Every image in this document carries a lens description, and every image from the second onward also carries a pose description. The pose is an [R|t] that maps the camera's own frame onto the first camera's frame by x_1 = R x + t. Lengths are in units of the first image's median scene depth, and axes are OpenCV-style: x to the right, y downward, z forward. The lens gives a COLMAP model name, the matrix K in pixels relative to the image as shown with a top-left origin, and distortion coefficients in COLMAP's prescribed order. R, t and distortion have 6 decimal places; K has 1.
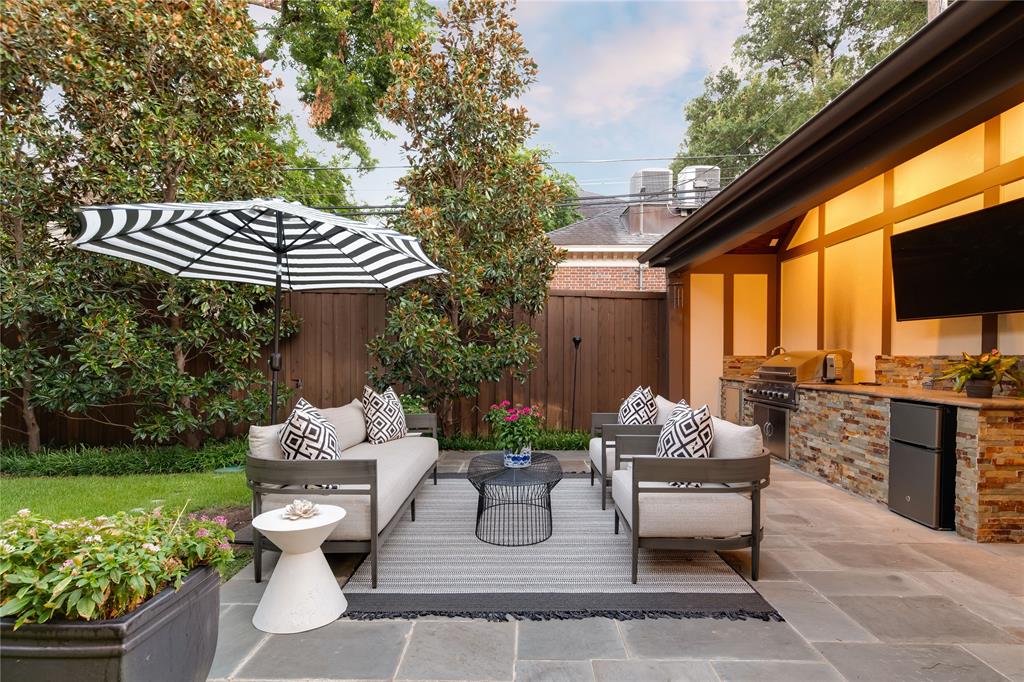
lens RADIAL K [[539.6, 0, 511.9], [0, 539.6, 361.6], [0, 0, 1]] dist [0.013847, -0.000027]
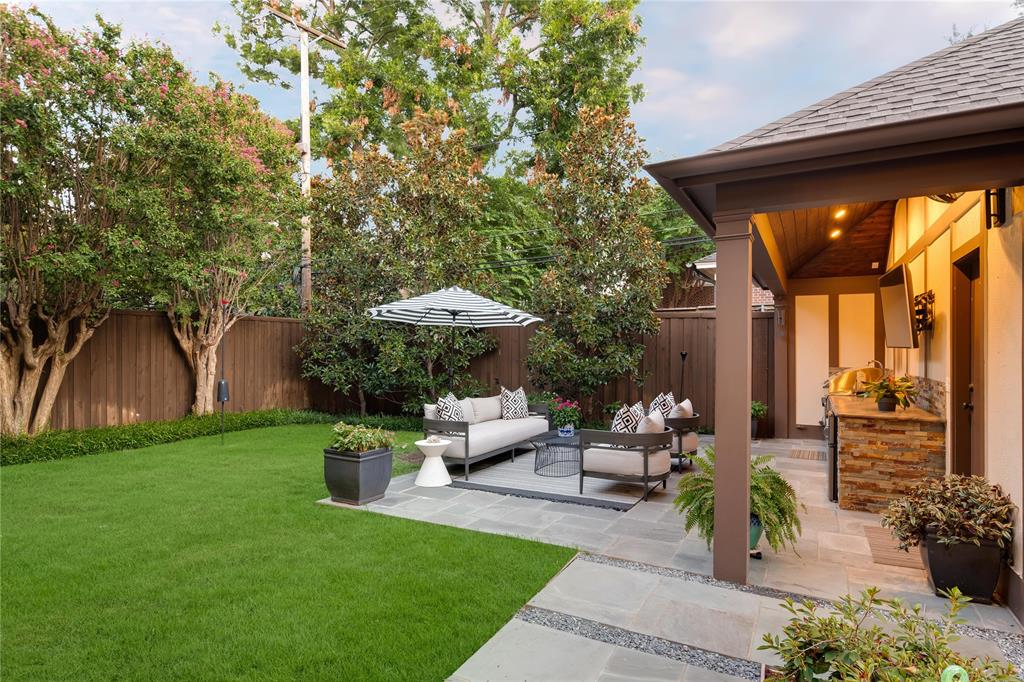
lens RADIAL K [[549.7, 0, 512.0], [0, 549.7, 341.0], [0, 0, 1]] dist [0.020431, 0.000899]
pose [[0.885466, -0.006018, -0.464666, 0.769006], [-0.006326, 0.999667, -0.025000, -0.073786], [0.464662, 0.025076, 0.885133, -0.729176]]
